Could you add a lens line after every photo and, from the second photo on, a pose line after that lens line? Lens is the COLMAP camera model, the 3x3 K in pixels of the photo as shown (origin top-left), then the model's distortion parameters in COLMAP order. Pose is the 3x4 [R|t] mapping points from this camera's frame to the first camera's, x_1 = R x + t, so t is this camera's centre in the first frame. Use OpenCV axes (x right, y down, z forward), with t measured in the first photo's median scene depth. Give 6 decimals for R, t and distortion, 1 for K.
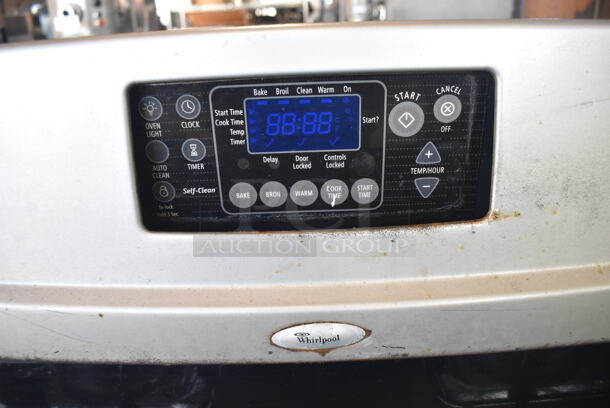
lens RADIAL K [[501.7, 0, 305.0], [0, 501.7, 204.0], [0, 0, 1]] dist [-0.085606, 0.006762]
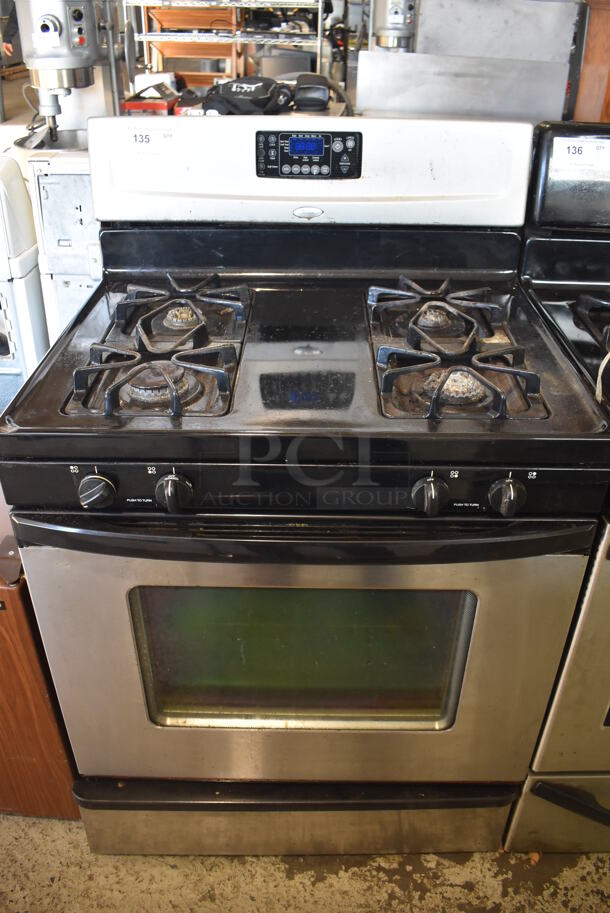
lens RADIAL K [[750.9, 0, 305.0], [0, 750.9, 456.5], [0, 0, 1]] dist [-0.085606, 0.006762]
pose [[0.998687, 0.050891, 0.005789, 0.061895], [-0.051063, 0.980487, 0.189836, 0.909401], [0.003985, -0.189882, 0.981799, -4.129722]]
